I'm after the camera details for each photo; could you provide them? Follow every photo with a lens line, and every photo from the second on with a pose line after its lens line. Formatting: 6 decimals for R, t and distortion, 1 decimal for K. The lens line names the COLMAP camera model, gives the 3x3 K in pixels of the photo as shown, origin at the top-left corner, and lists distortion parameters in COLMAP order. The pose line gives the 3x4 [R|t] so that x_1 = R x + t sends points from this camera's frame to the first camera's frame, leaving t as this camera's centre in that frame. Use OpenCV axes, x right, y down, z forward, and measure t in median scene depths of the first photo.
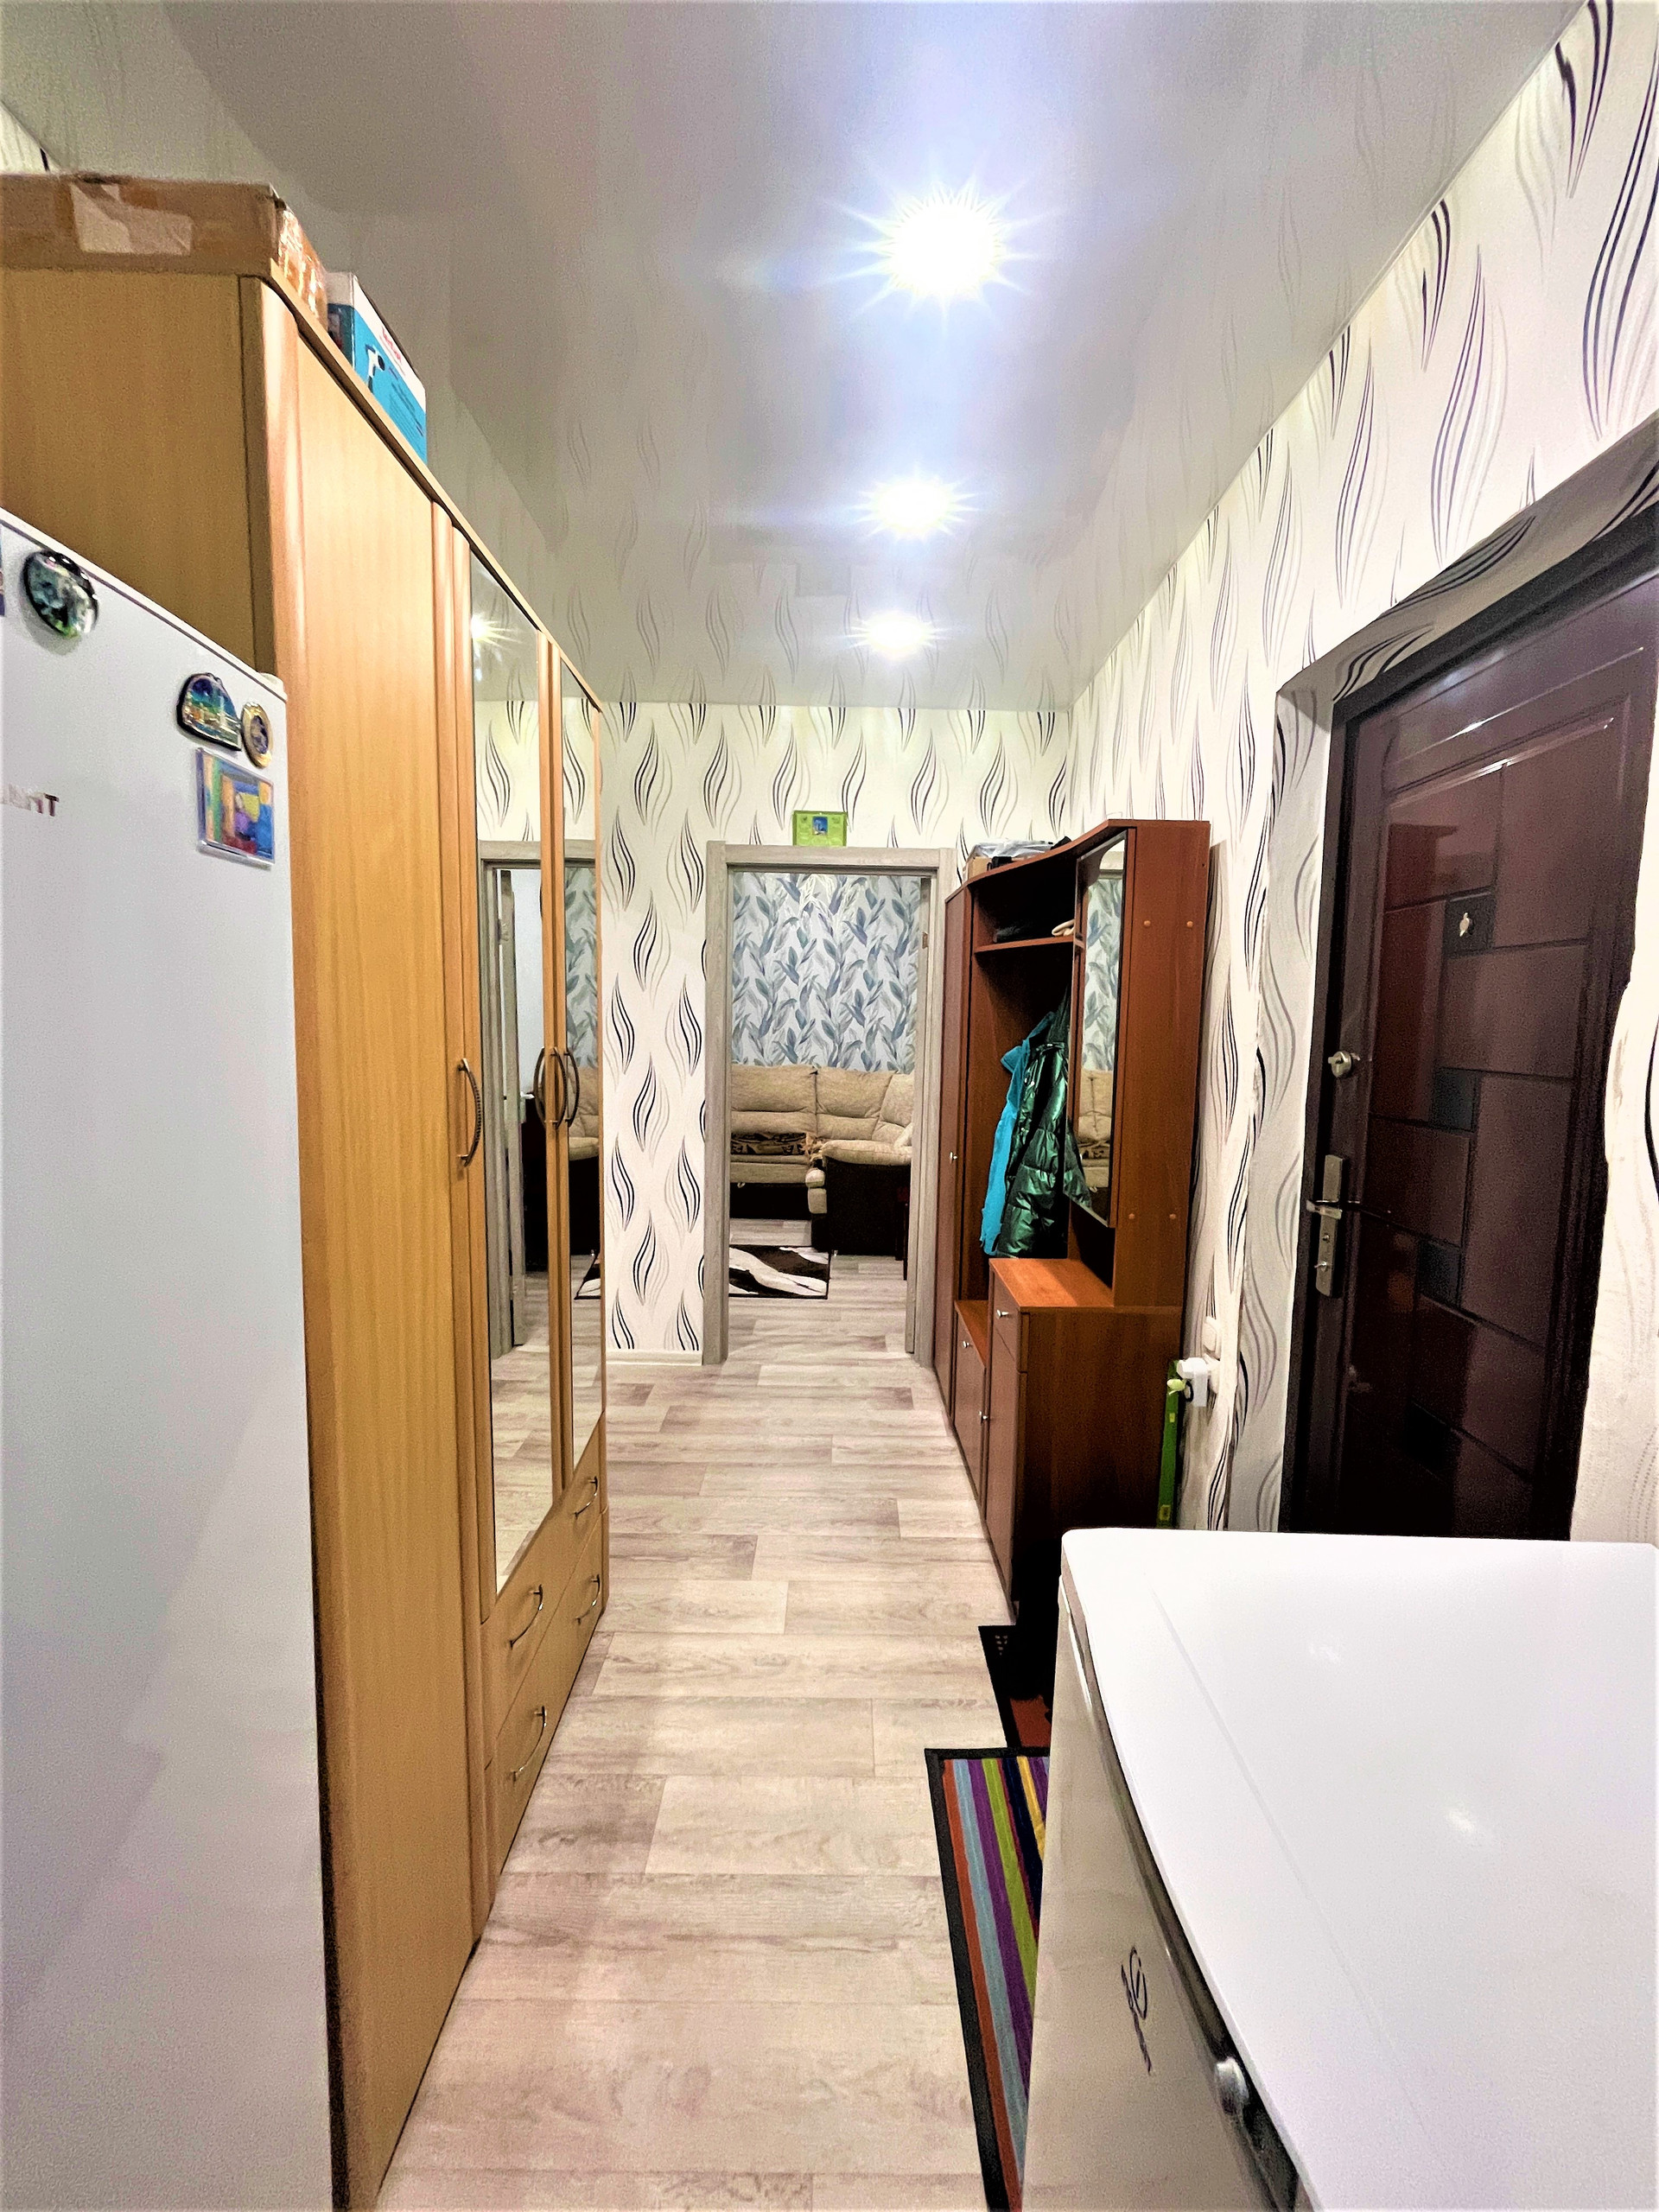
lens RADIAL K [[906.4, 0, 832.4], [0, 906.4, 1112.6], [0, 0, 1]] dist [-0.002107, -0.000861]
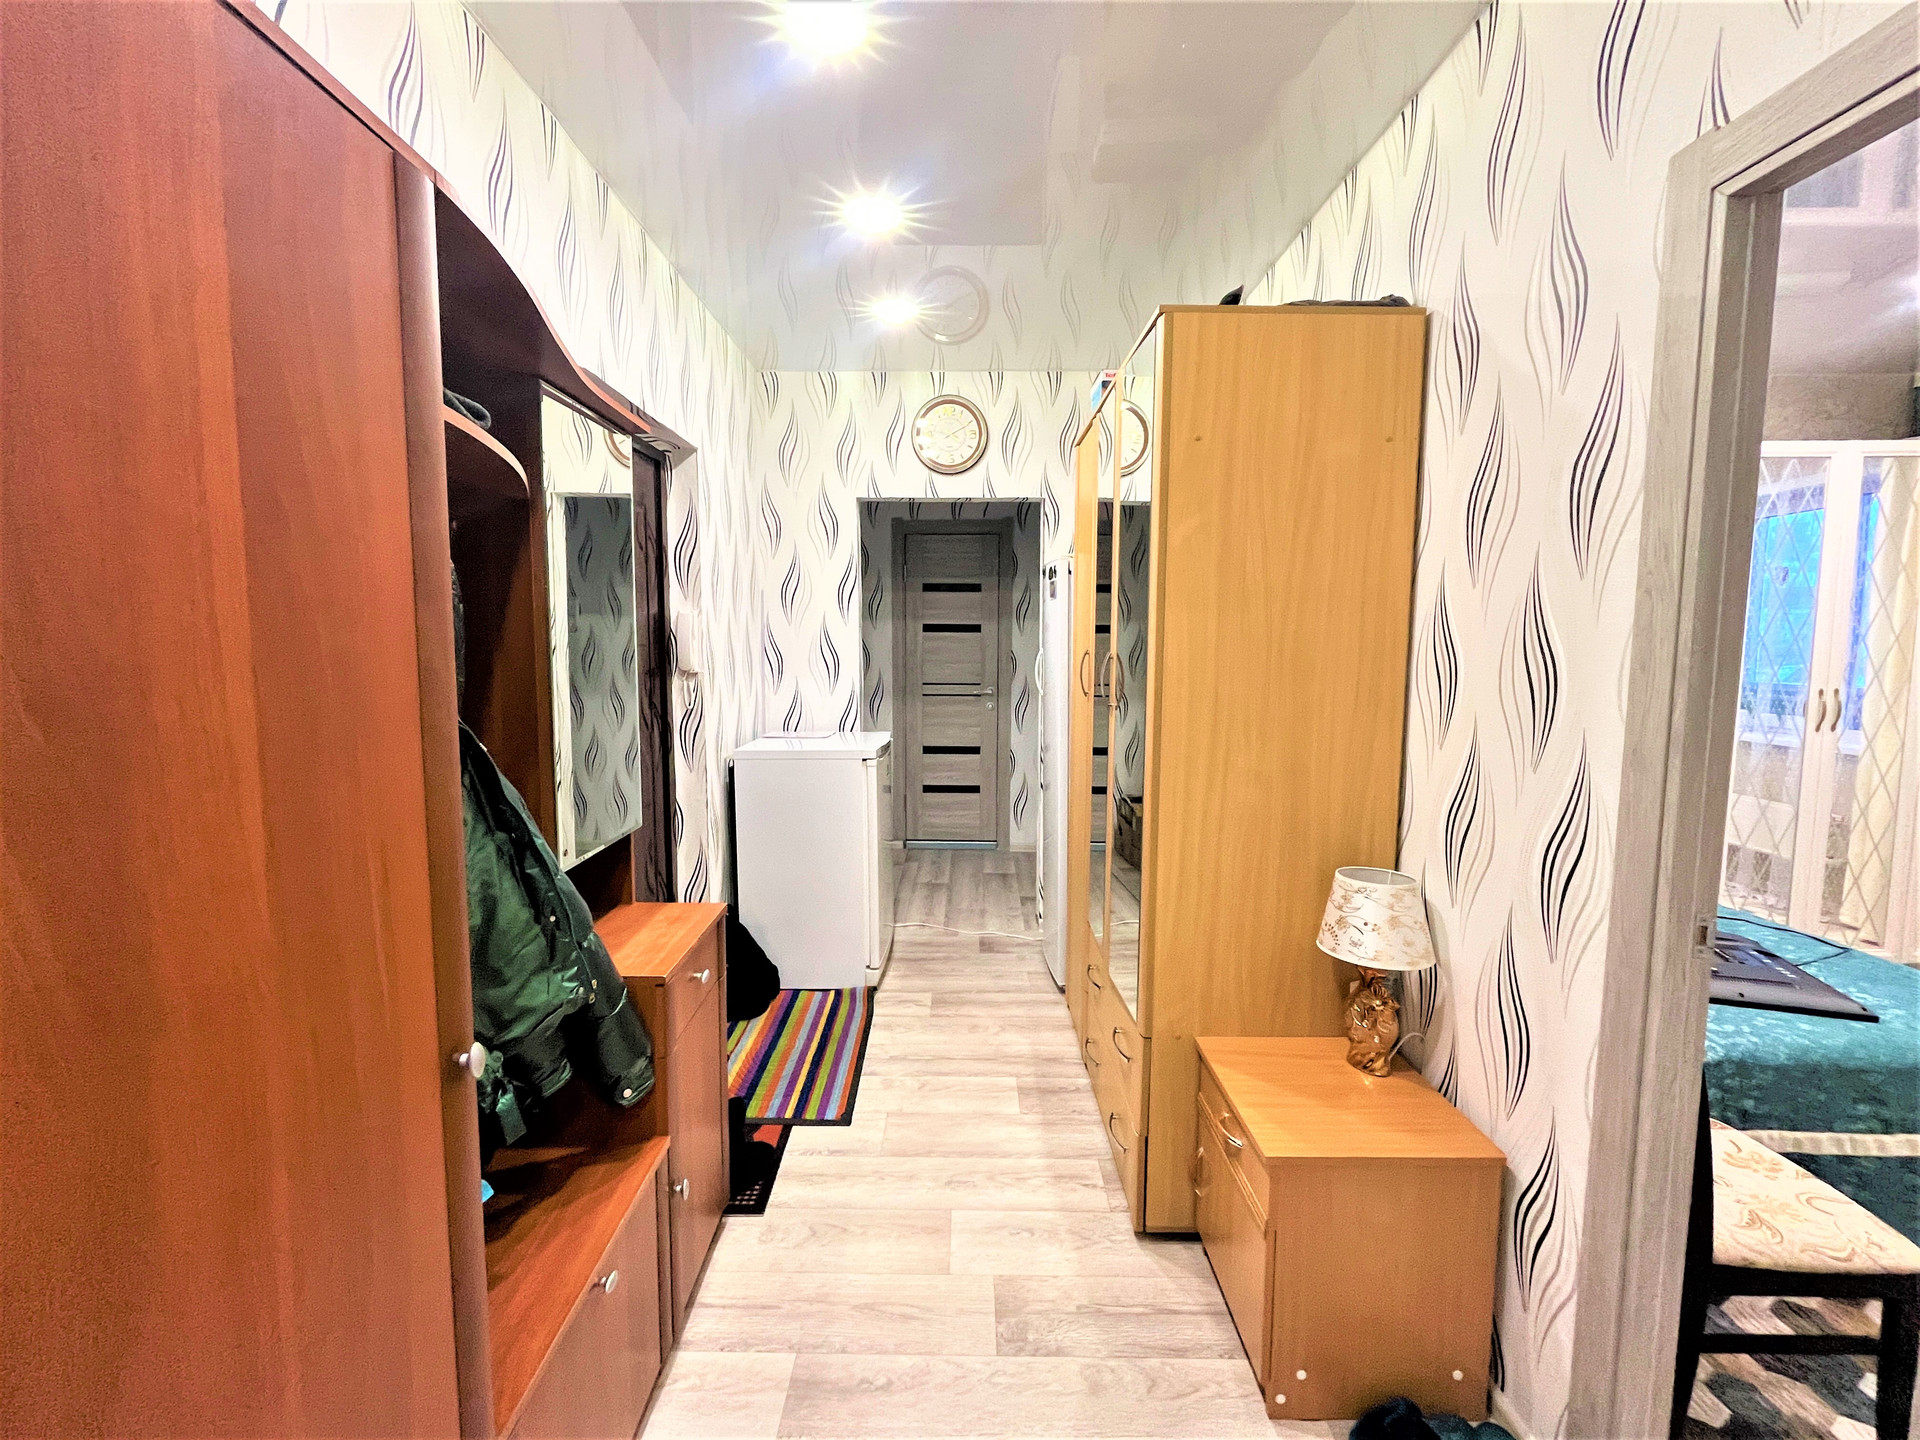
lens RADIAL K [[776.8, 0, 959.6], [0, 776.8, 702.6], [0, 0, 1]] dist [-0.003366, -0.000994]
pose [[-0.999778, -0.021053, 0.000767, -0.054461], [-0.020510, 0.981017, 0.192832, -0.189277], [-0.004812, 0.192773, -0.981232, 1.863716]]
